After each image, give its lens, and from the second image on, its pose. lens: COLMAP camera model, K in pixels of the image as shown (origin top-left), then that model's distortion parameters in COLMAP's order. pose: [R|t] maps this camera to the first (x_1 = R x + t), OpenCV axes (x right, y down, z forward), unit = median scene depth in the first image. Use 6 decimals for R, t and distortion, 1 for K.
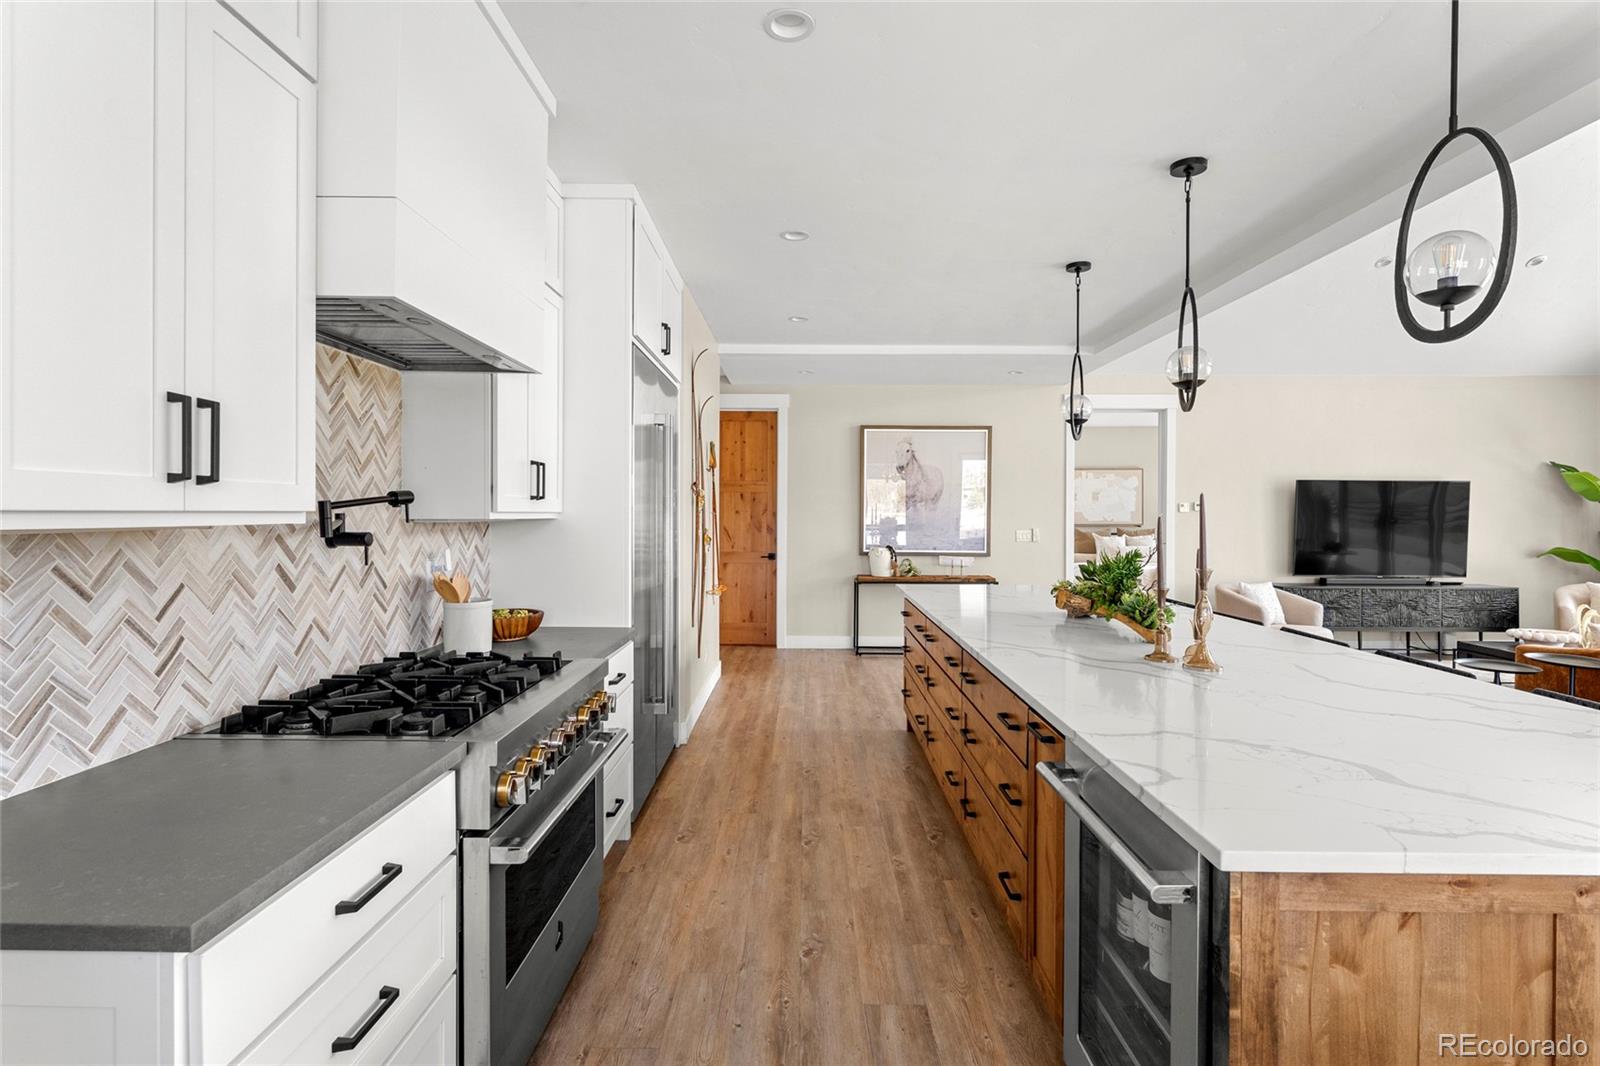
lens RADIAL K [[748.7, 0, 762.7], [0, 748.7, 524.5], [0, 0, 1]] dist [-0.003657, -0.002015]
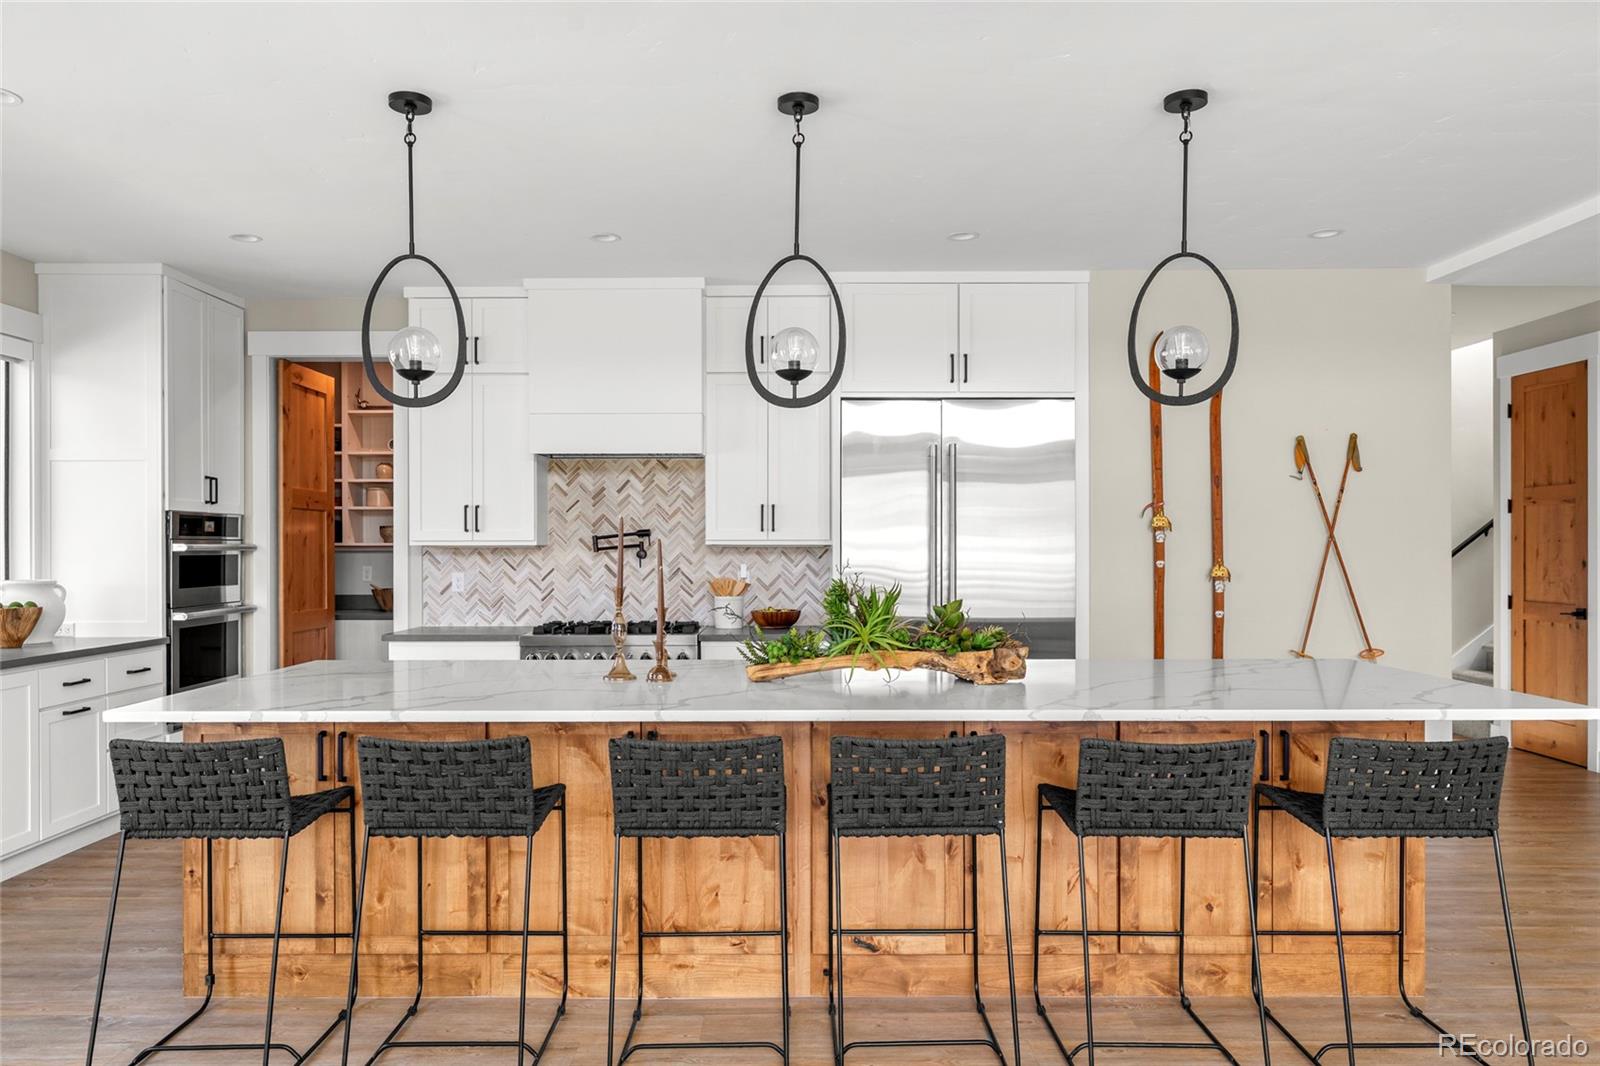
lens RADIAL K [[1122.3, 0, 788.4], [0, 1122.3, 547.5], [0, 0, 1]] dist [-0.005976, 0.005815]
pose [[0.043717, -0.002314, -0.999041, 1.957445], [-0.013378, 0.999906, -0.002901, 0.003668], [0.998954, 0.013492, 0.043682, 1.008512]]
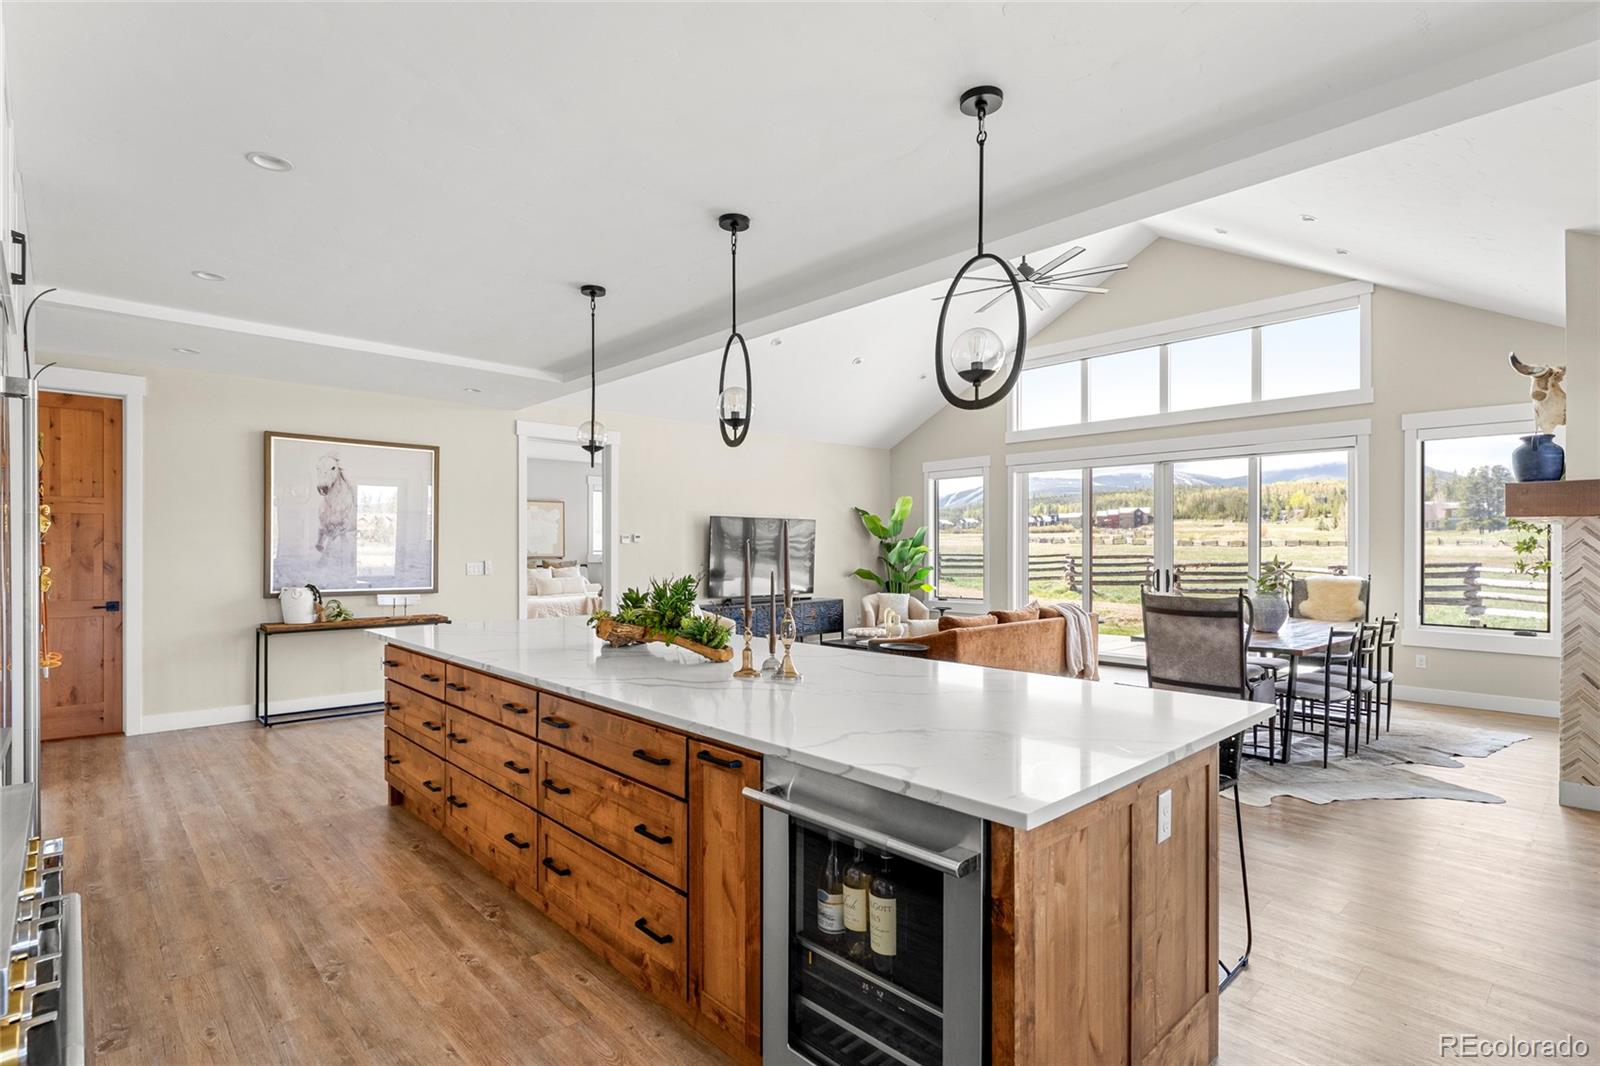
lens RADIAL K [[790.5, 0, 774.0], [0, 790.5, 558.8], [0, 0, 1]] dist [-0.004047, 0.001368]
pose [[0.715510, -0.011739, 0.698504, -0.182679], [0.011822, 0.999919, 0.004695, 0.006643], [-0.698503, 0.004899, 0.715591, 0.126170]]
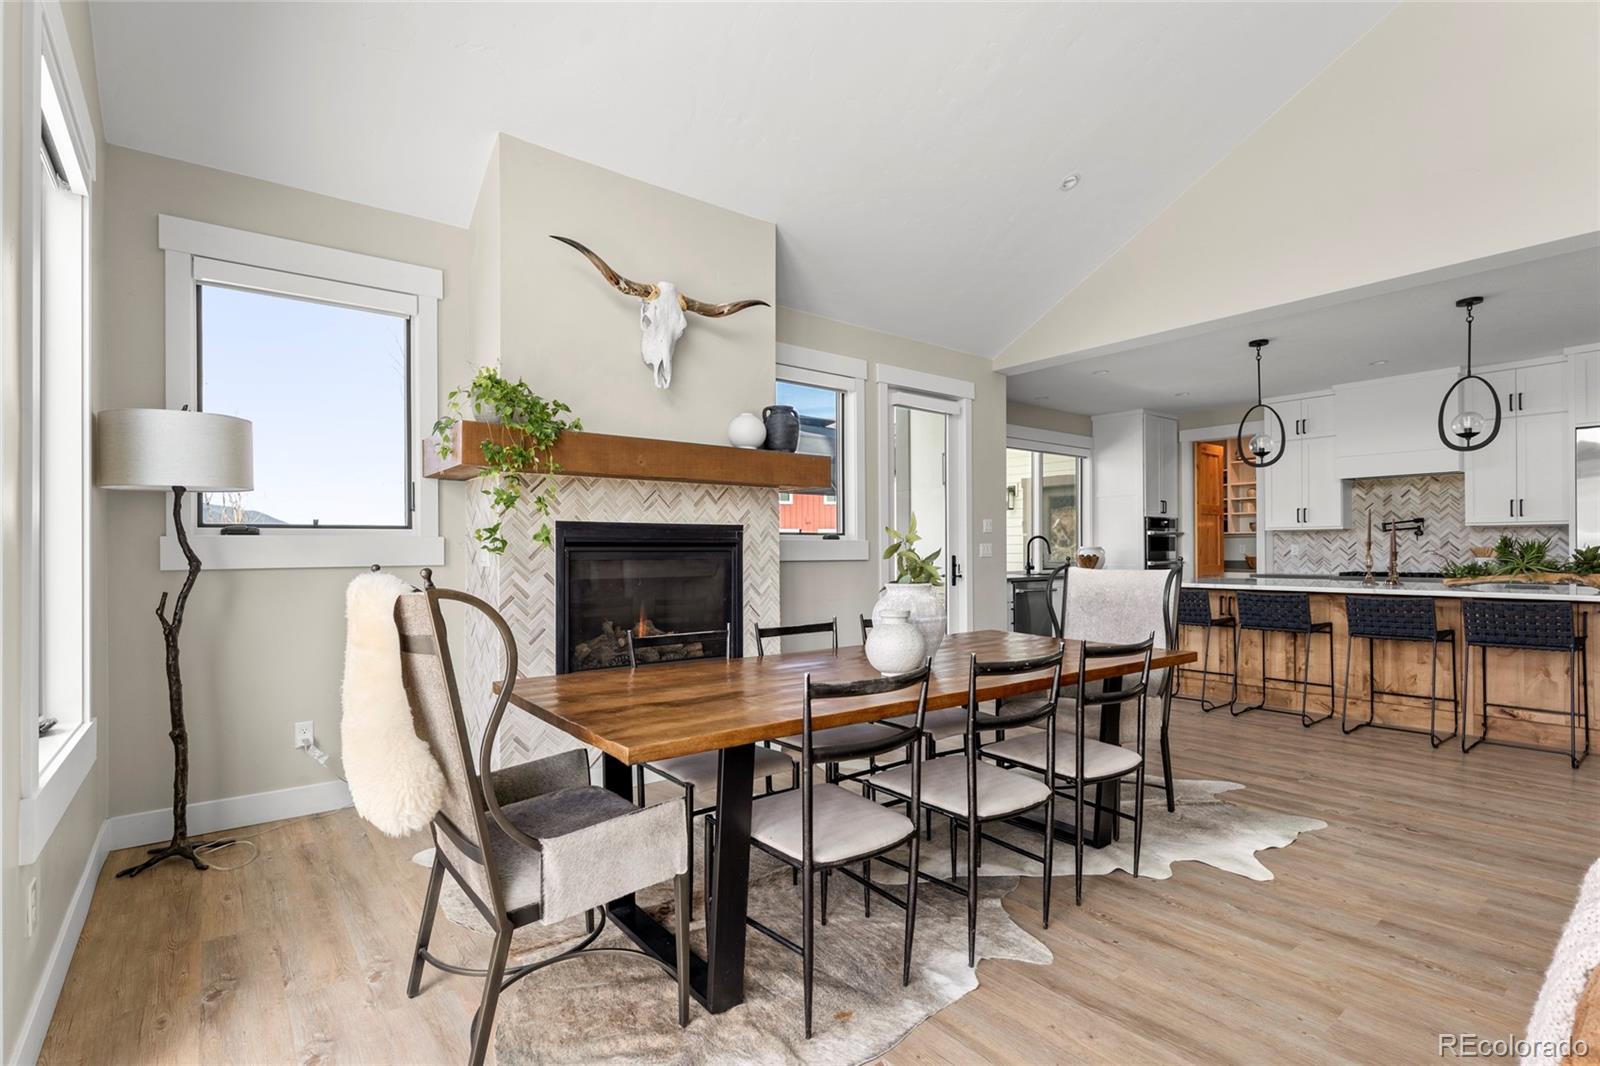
lens RADIAL K [[748.7, 0, 776.3], [0, 748.7, 548.8], [0, 0, 1]] dist [-0.003657, -0.002015]
pose [[-0.768124, 0.000181, -0.640301, 3.075275], [-0.006730, 0.999942, 0.008357, 0.065916], [0.640265, 0.010729, -0.768079, 1.386973]]
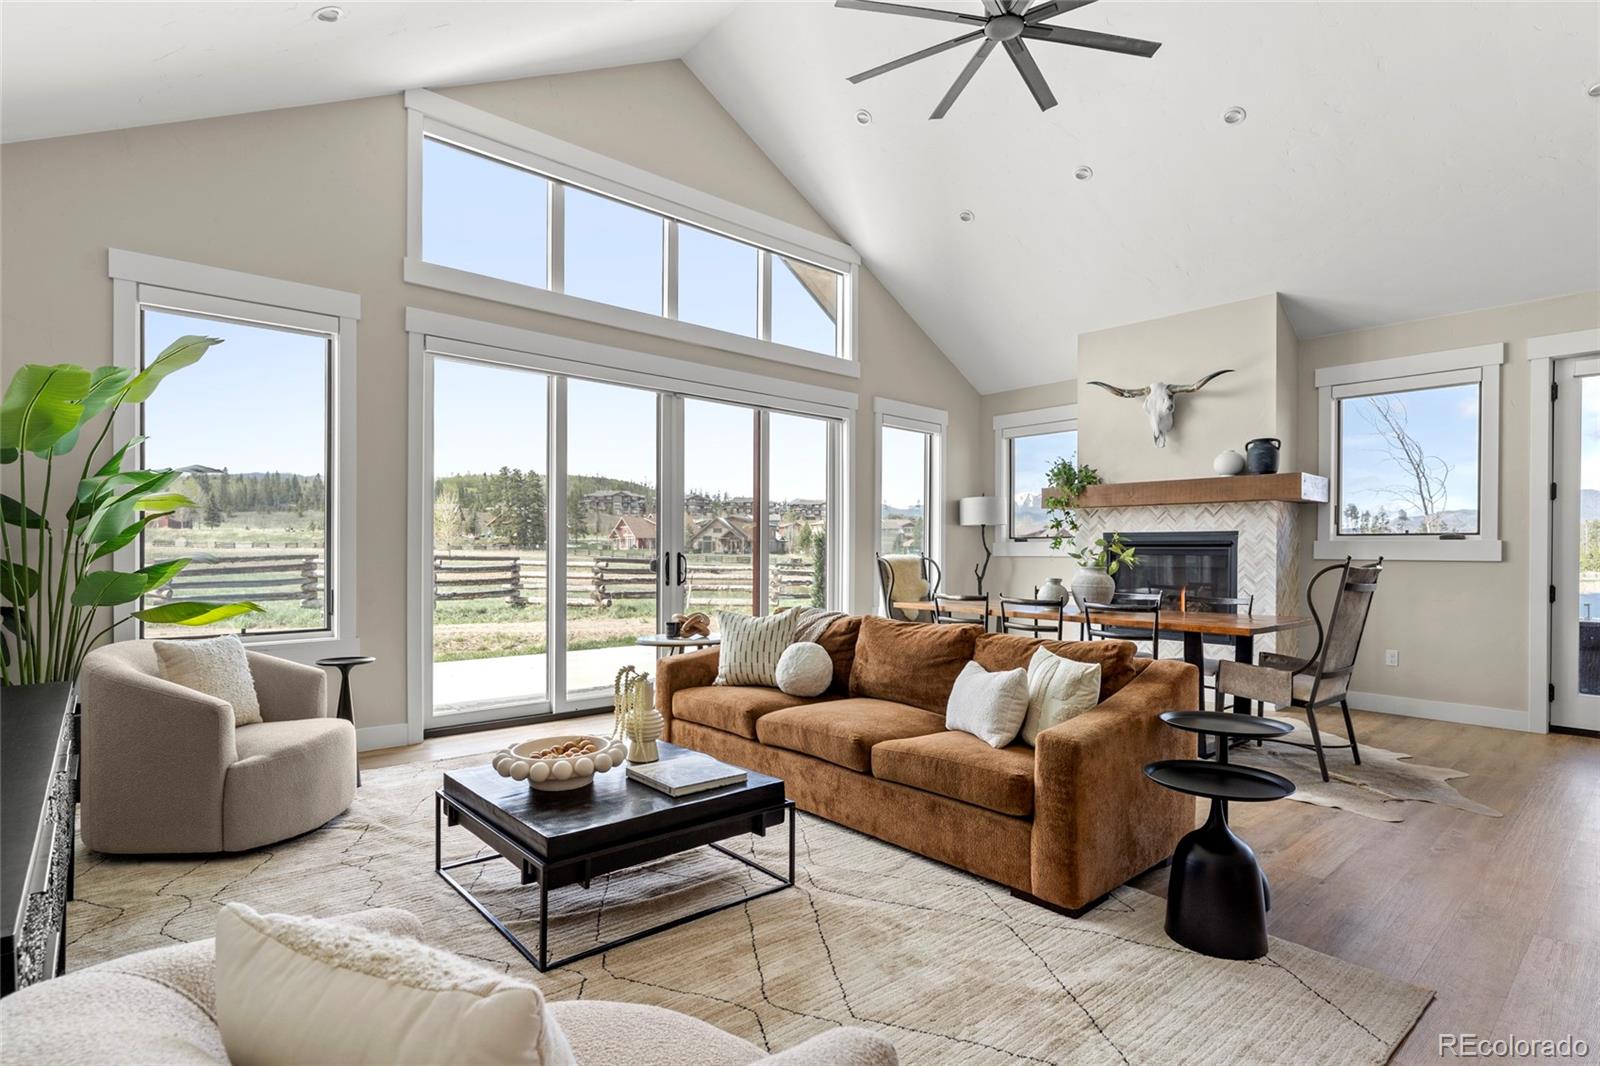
lens RADIAL K [[790.5, 0, 785.0], [0, 790.5, 555.5], [0, 0, 1]] dist [-0.004047, 0.001368]
pose [[-0.686969, -0.010027, 0.726618, 1.408377], [0.003680, 0.999844, 0.017277, 0.055983], [-0.726677, 0.014543, -0.686825, 2.597780]]
